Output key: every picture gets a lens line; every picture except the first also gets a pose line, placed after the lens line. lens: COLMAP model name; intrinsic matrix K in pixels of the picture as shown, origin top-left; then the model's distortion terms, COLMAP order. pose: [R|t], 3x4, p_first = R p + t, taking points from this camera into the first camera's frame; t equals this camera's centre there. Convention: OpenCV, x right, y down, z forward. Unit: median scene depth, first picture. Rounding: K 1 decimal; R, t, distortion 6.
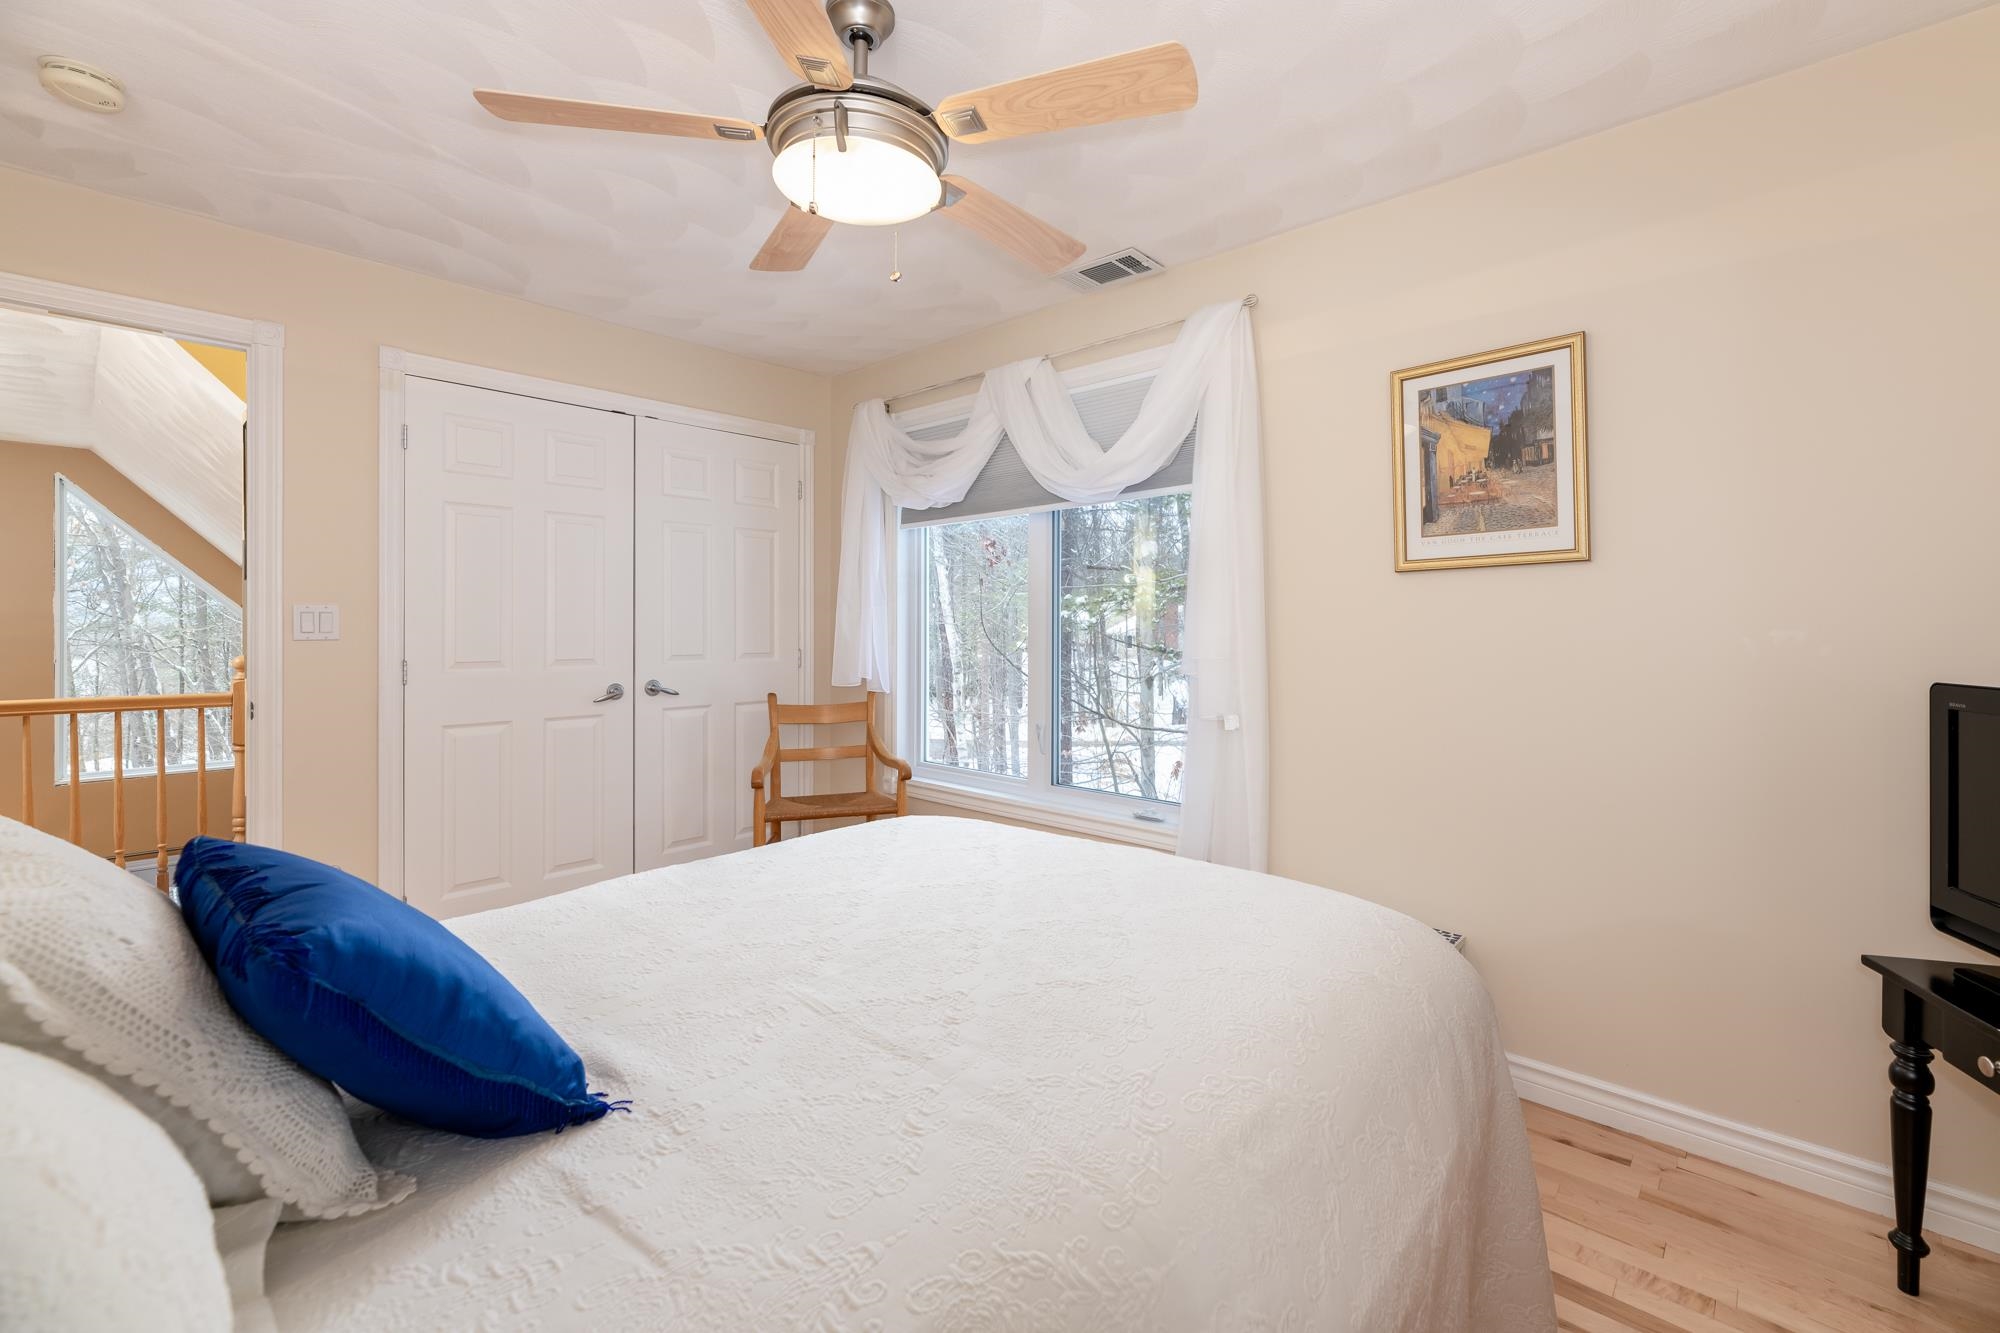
lens RADIAL K [[860.7, 0, 998.4], [0, 860.7, 626.1], [0, 0, 1]] dist [0.000215, 0.000145]
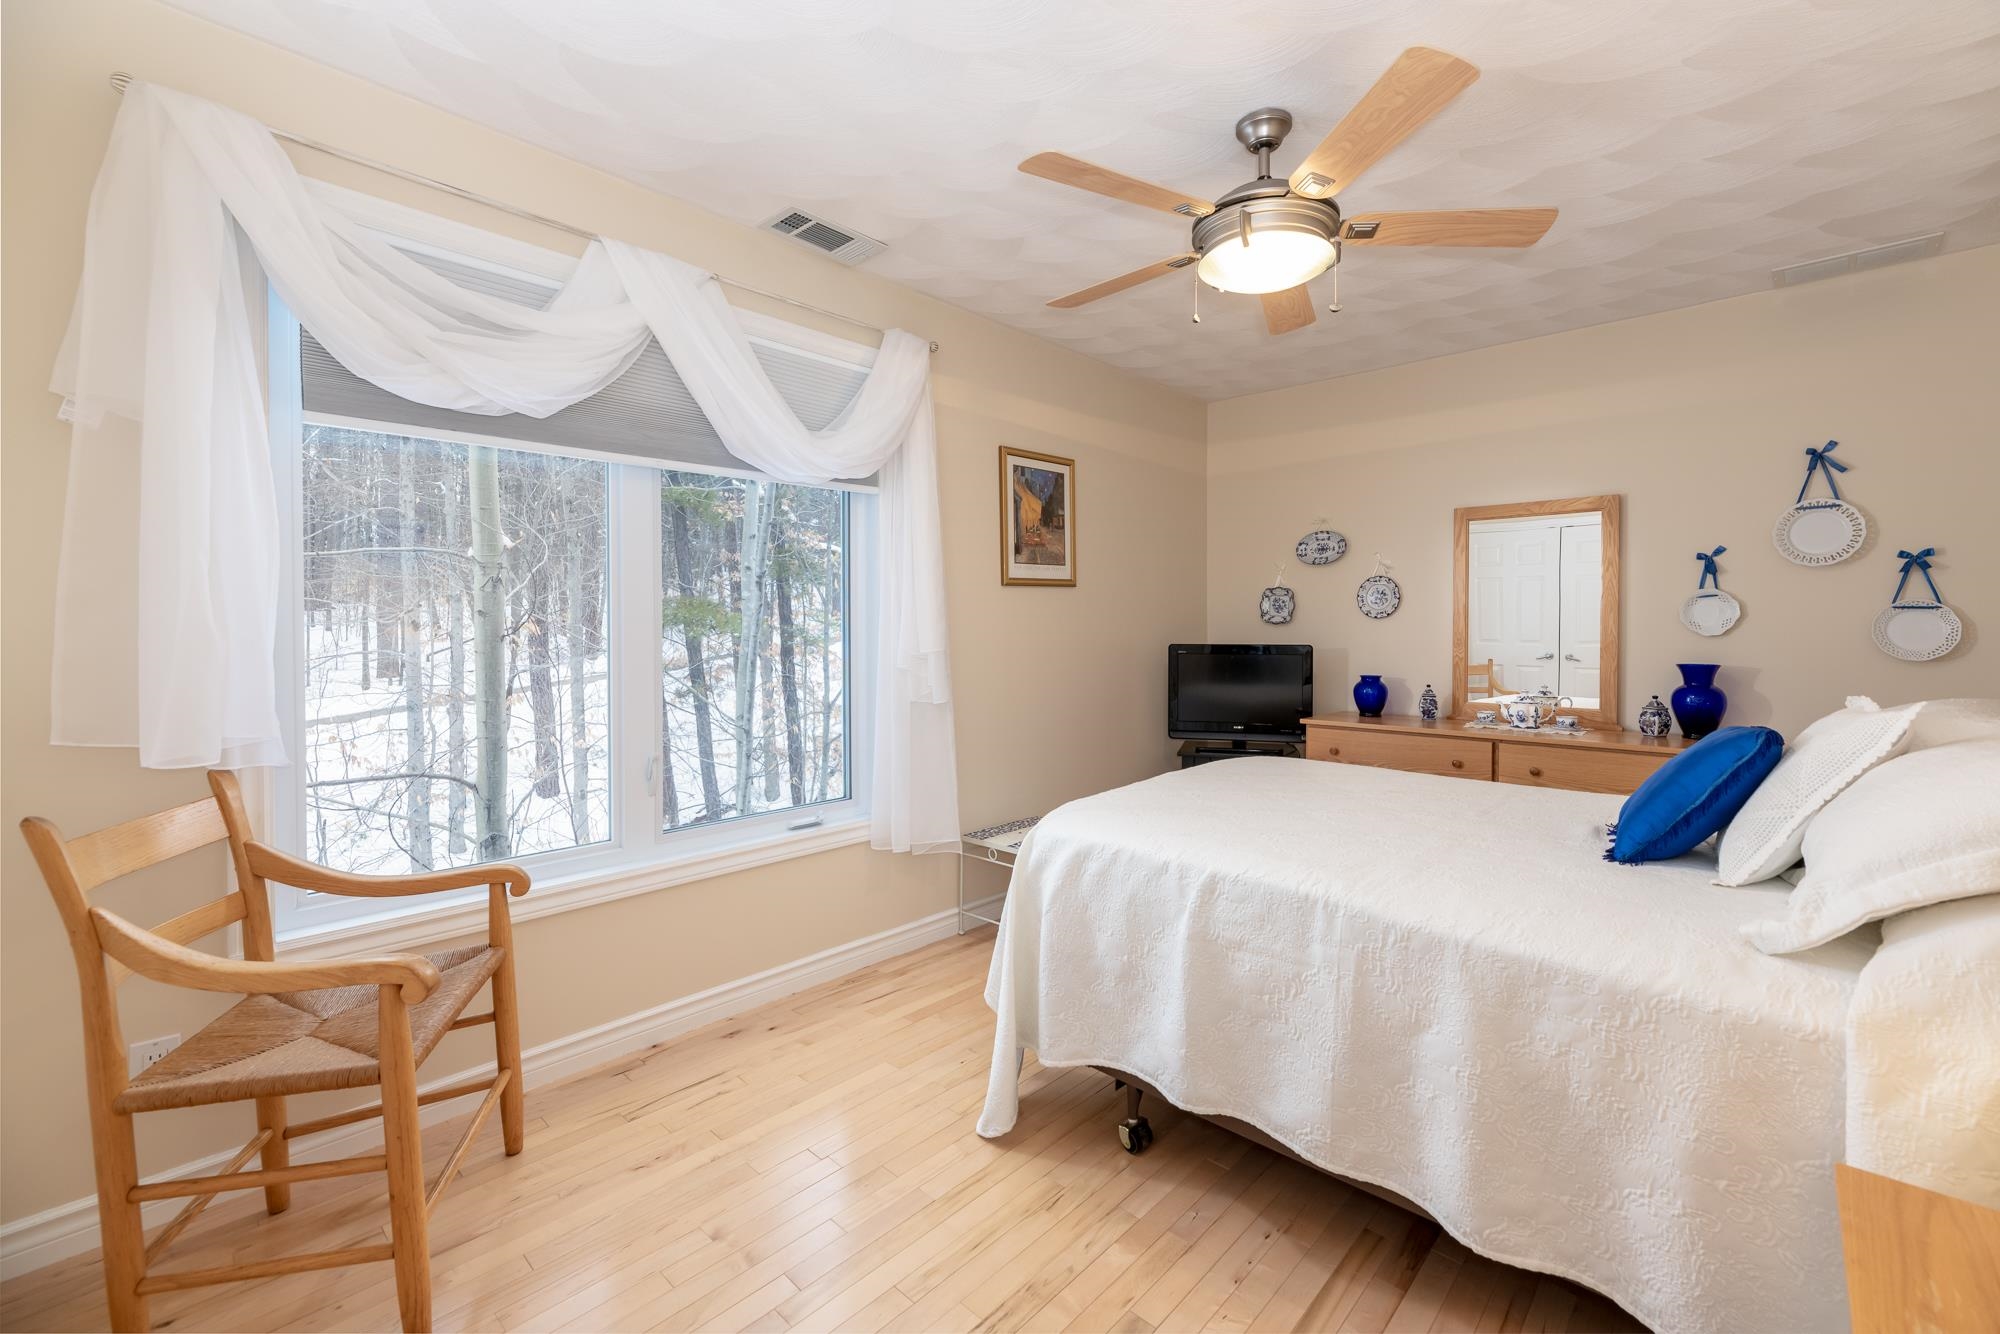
lens RADIAL K [[860.7, 0, 998.4], [0, 860.7, 626.6], [0, 0, 1]] dist [0.000215, 0.000145]
pose [[0.002507, -0.005796, 0.999980, -1.023632], [-0.004714, 0.999972, 0.005807, -0.001957], [-0.999986, -0.004729, 0.002480, 1.047382]]
